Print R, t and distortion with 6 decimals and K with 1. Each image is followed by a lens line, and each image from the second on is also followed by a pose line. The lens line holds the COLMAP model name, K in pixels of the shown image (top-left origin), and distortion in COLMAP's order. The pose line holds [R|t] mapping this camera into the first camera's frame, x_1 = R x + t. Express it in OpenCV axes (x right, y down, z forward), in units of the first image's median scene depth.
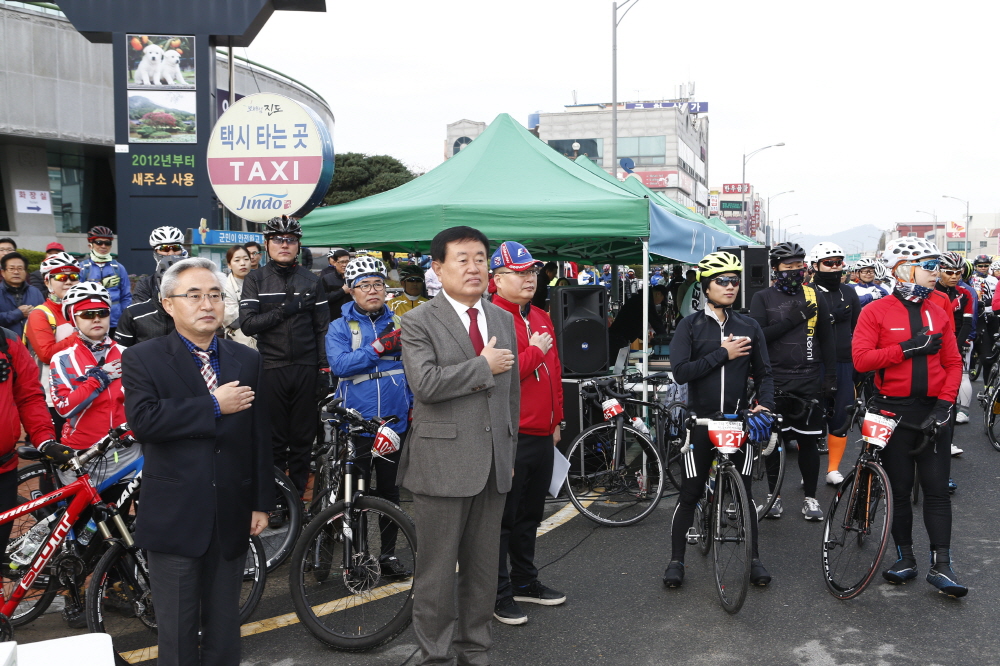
lens RADIAL K [[1007.6, 0, 501.4], [0, 1007.6, 330.9], [0, 0, 1]] dist [-0.009969, 0.000000]
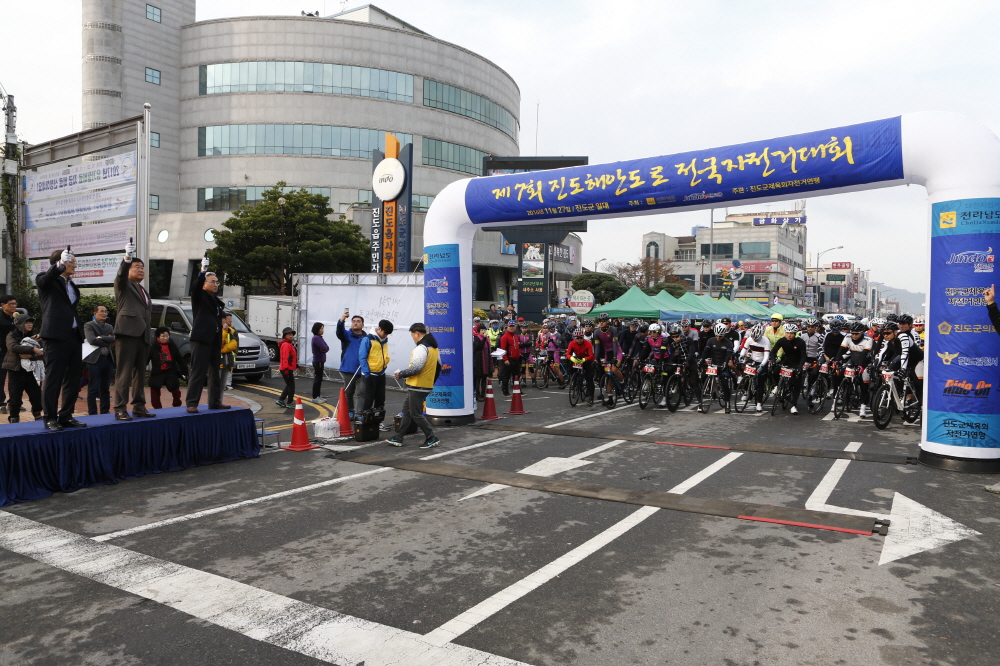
lens RADIAL K [[687.3, 0, 505.8], [0, 687.3, 328.1], [0, 0, 1]] dist [-0.026891, 0.011780]
pose [[0.966414, 0.023286, -0.255934, 0.028178], [-0.033451, 0.998812, -0.035436, 0.009849], [0.254805, 0.042807, 0.966044, -0.237213]]
